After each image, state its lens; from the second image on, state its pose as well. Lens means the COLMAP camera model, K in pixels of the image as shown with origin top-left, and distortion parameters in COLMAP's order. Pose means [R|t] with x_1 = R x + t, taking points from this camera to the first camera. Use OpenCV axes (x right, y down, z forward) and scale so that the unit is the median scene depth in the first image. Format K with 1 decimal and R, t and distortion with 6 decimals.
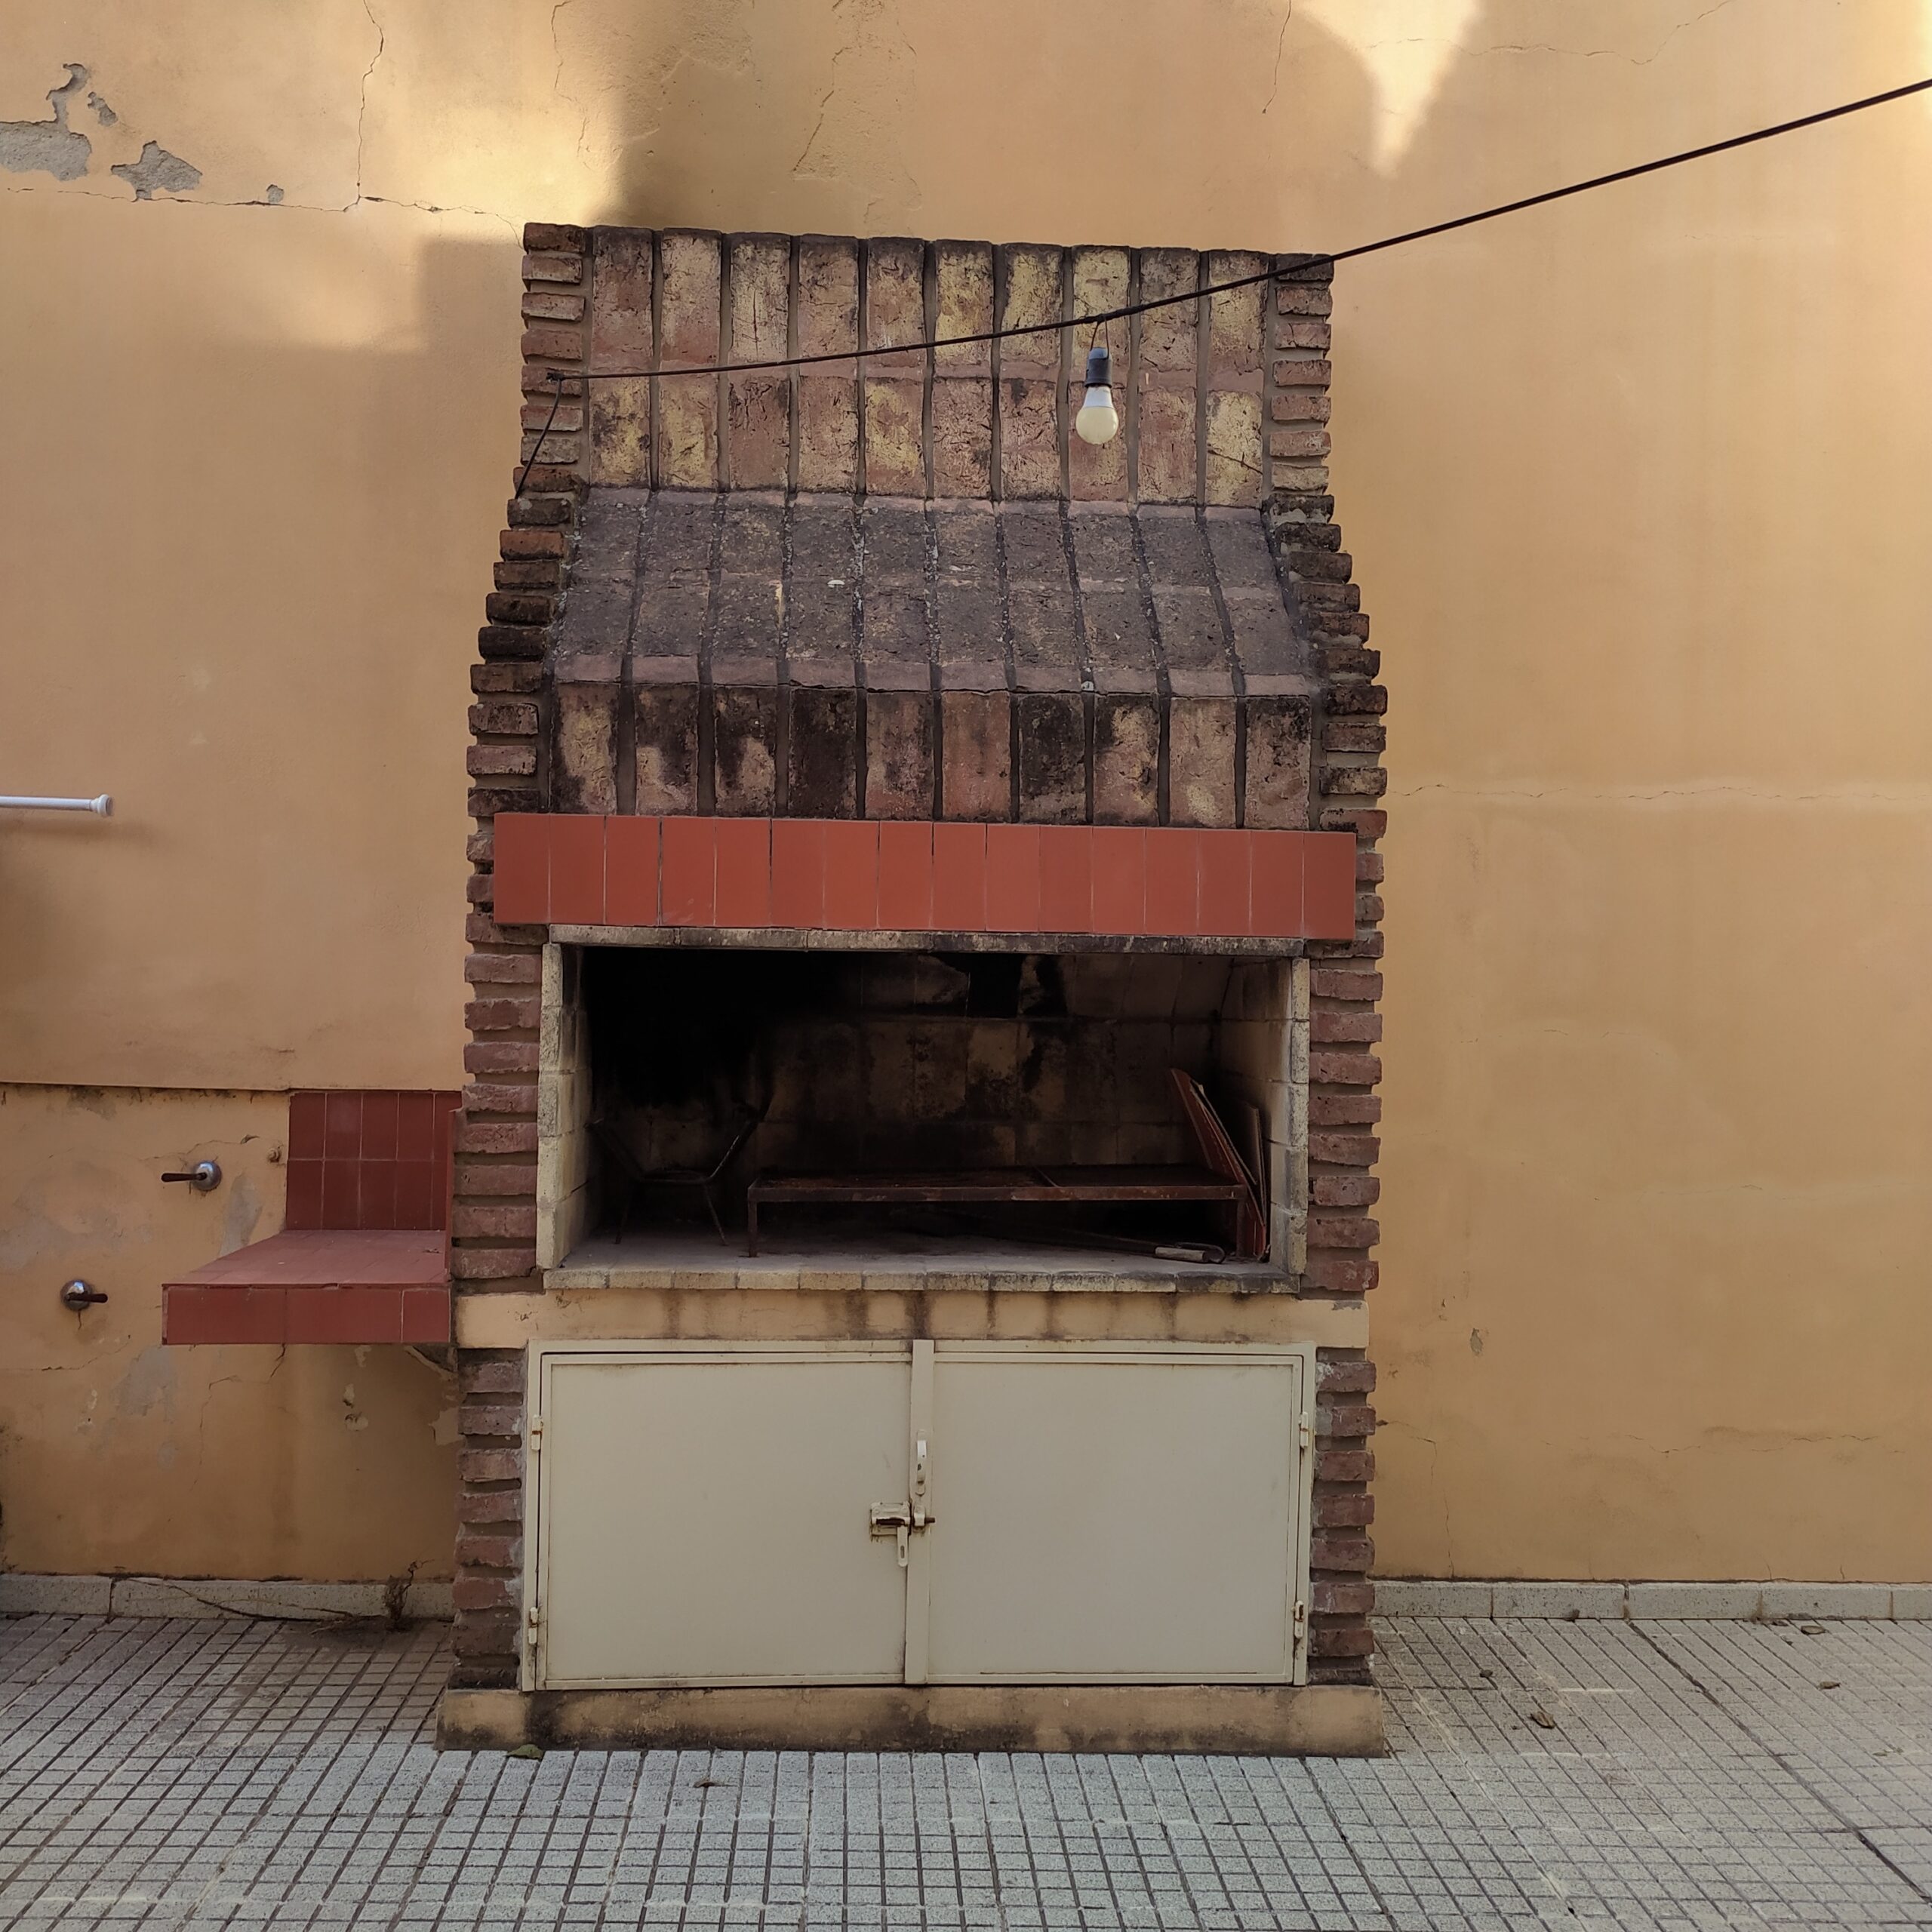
lens RADIAL K [[1904.4, 0, 962.6], [0, 1904.4, 967.2], [0, 0, 1]] dist [0.060197, 0.000000]
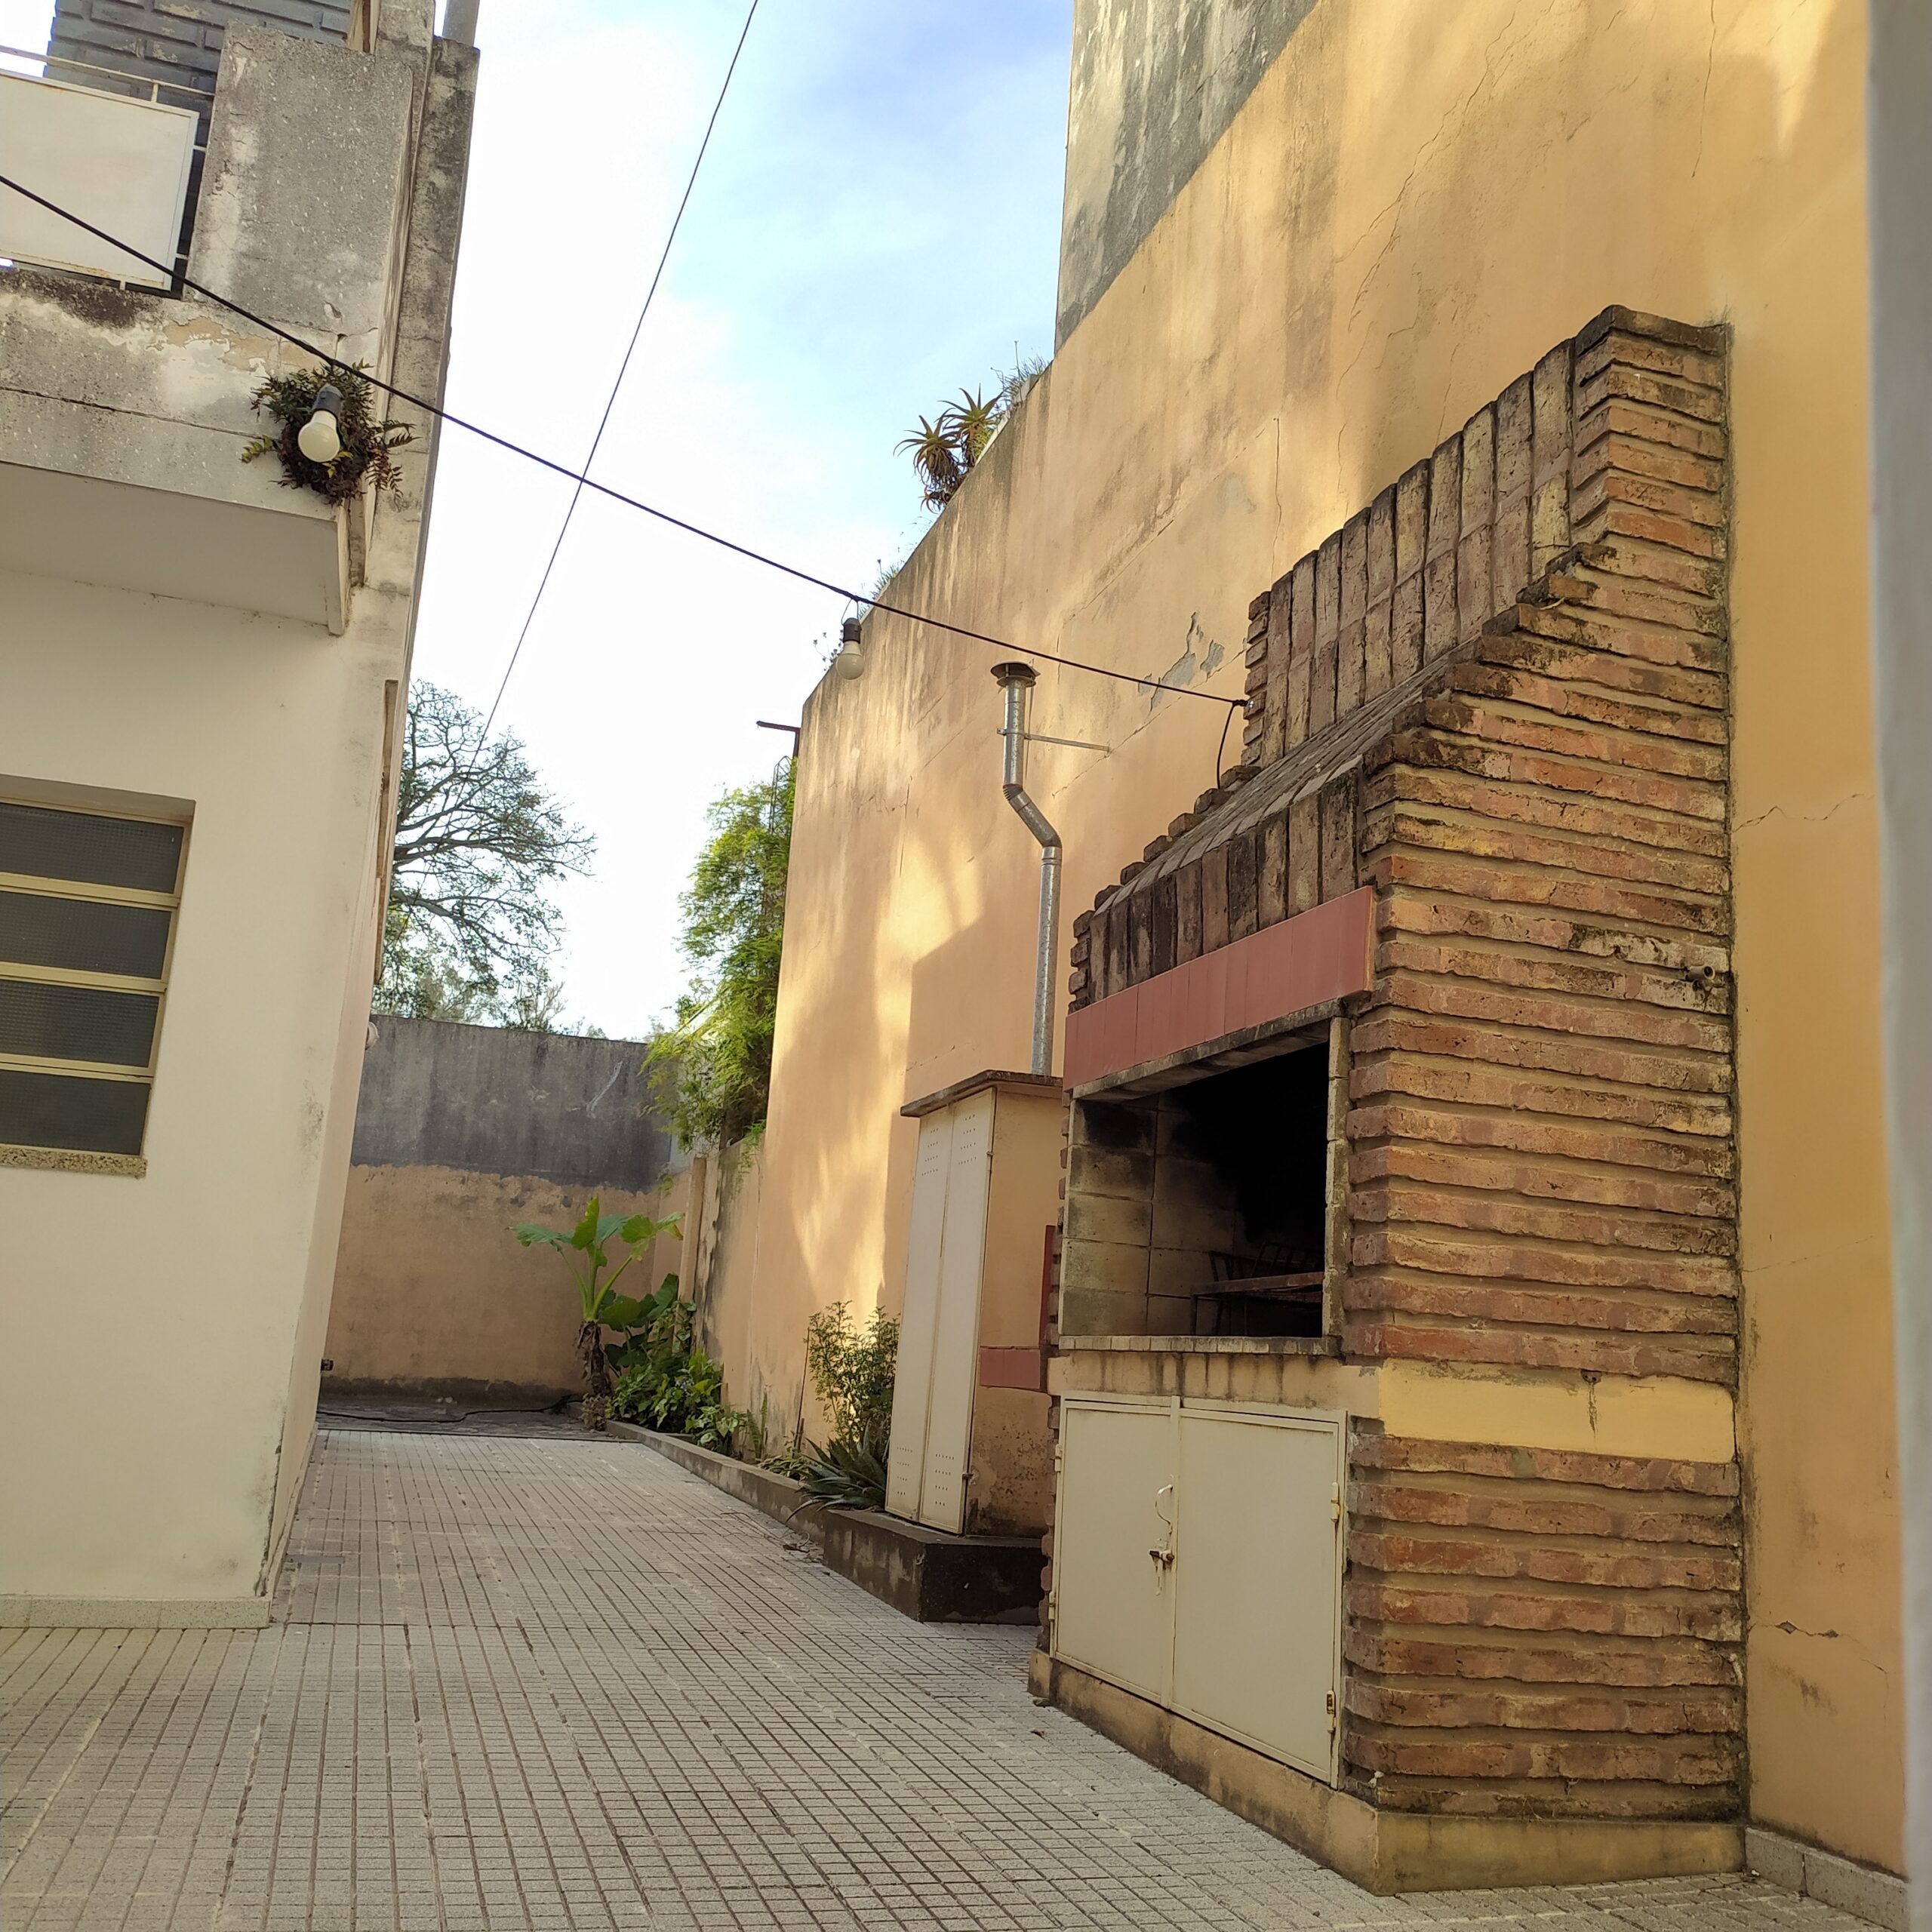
lens RADIAL K [[1904.4, 0, 963.2], [0, 1904.4, 966.6], [0, 0, 1]] dist [0.060197, 0.000000]
pose [[0.245213, -0.202629, -0.948057, 1.087303], [-0.045940, 0.974386, -0.220139, 0.199389], [0.968380, 0.097535, 0.229623, 0.572451]]
